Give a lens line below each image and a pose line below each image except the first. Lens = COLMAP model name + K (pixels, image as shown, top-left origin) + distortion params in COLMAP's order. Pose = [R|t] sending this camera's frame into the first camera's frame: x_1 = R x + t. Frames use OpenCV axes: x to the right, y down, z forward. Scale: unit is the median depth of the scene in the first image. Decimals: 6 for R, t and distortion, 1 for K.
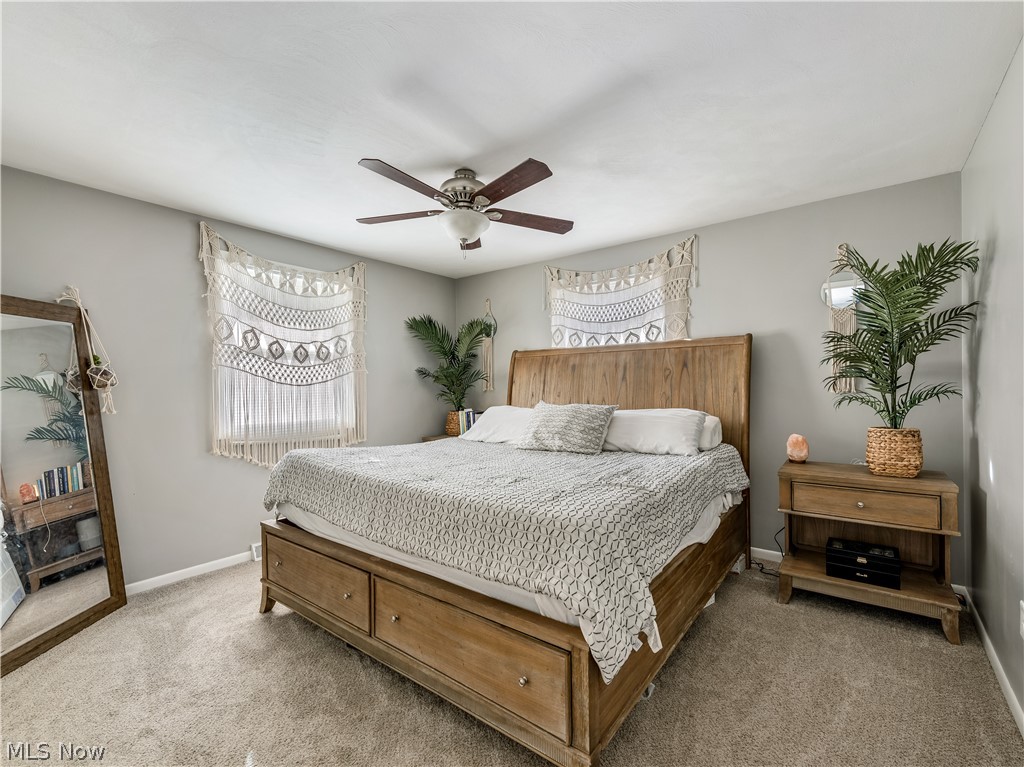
lens RADIAL K [[460.4, 0, 516.4], [0, 460.4, 385.7], [0, 0, 1]] dist [0.011999, -0.000734]
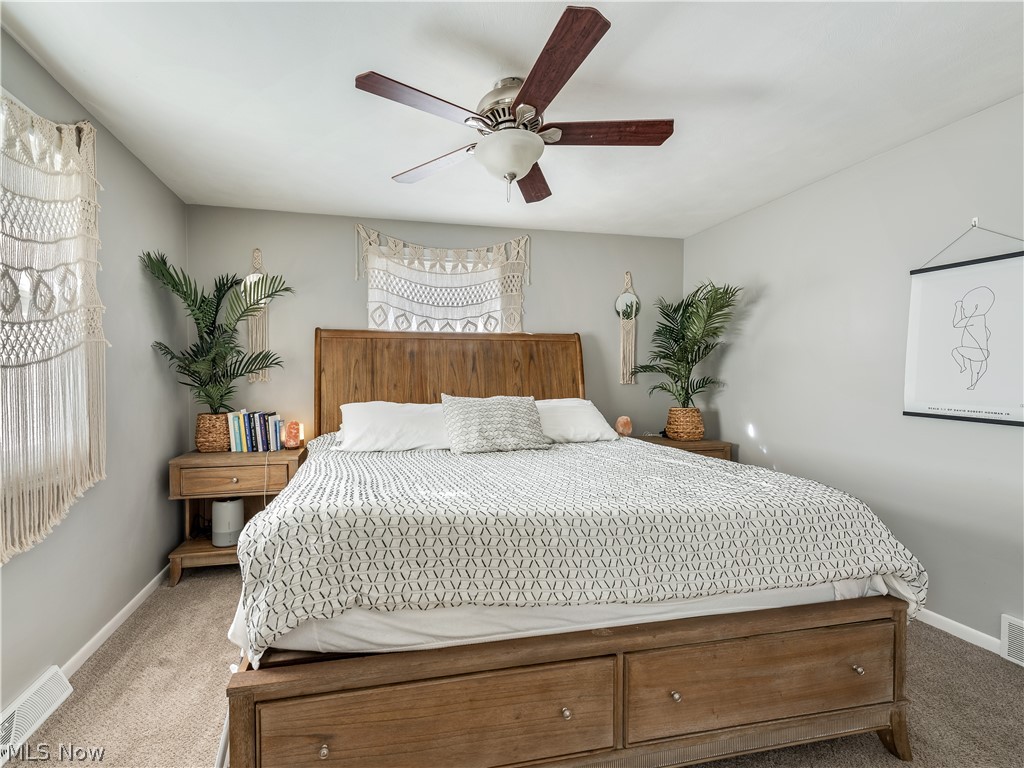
lens RADIAL K [[460.4, 0, 516.4], [0, 460.4, 386.2], [0, 0, 1]] dist [0.011999, -0.000734]
pose [[0.649437, -0.003923, 0.760406, -0.437223], [-0.007752, 0.999901, 0.011780, 0.007954], [-0.760376, -0.013545, 0.649342, 0.329139]]
